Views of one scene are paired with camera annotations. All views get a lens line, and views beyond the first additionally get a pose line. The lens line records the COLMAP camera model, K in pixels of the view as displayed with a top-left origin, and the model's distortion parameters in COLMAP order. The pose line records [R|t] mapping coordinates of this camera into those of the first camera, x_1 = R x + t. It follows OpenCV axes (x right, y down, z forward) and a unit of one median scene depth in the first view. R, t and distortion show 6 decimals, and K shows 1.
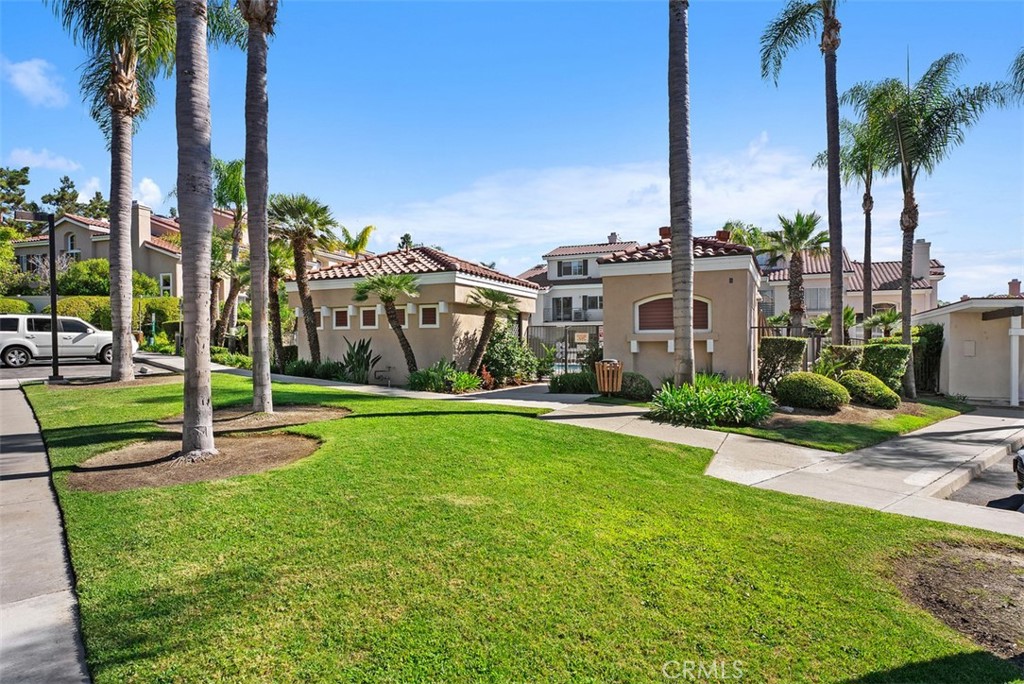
lens RADIAL K [[572.7, 0, 512.0], [0, 572.7, 342.0], [0, 0, 1]] dist [-0.000776, -0.000125]
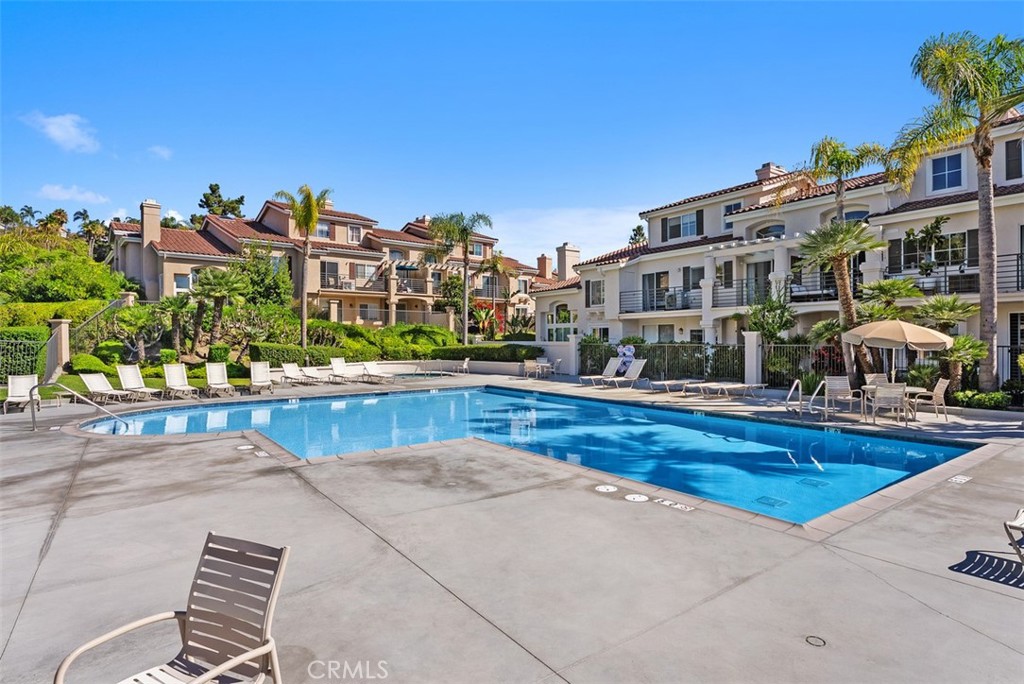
lens RADIAL K [[526.5, 0, 512.0], [0, 526.5, 342.0], [0, 0, 1]] dist [-0.015325, -0.000074]
pose [[0.875314, -0.004500, -0.483534, 0.200666], [0.011471, 0.999869, 0.011460, -0.008762], [0.483419, -0.015577, 0.875251, 0.360241]]
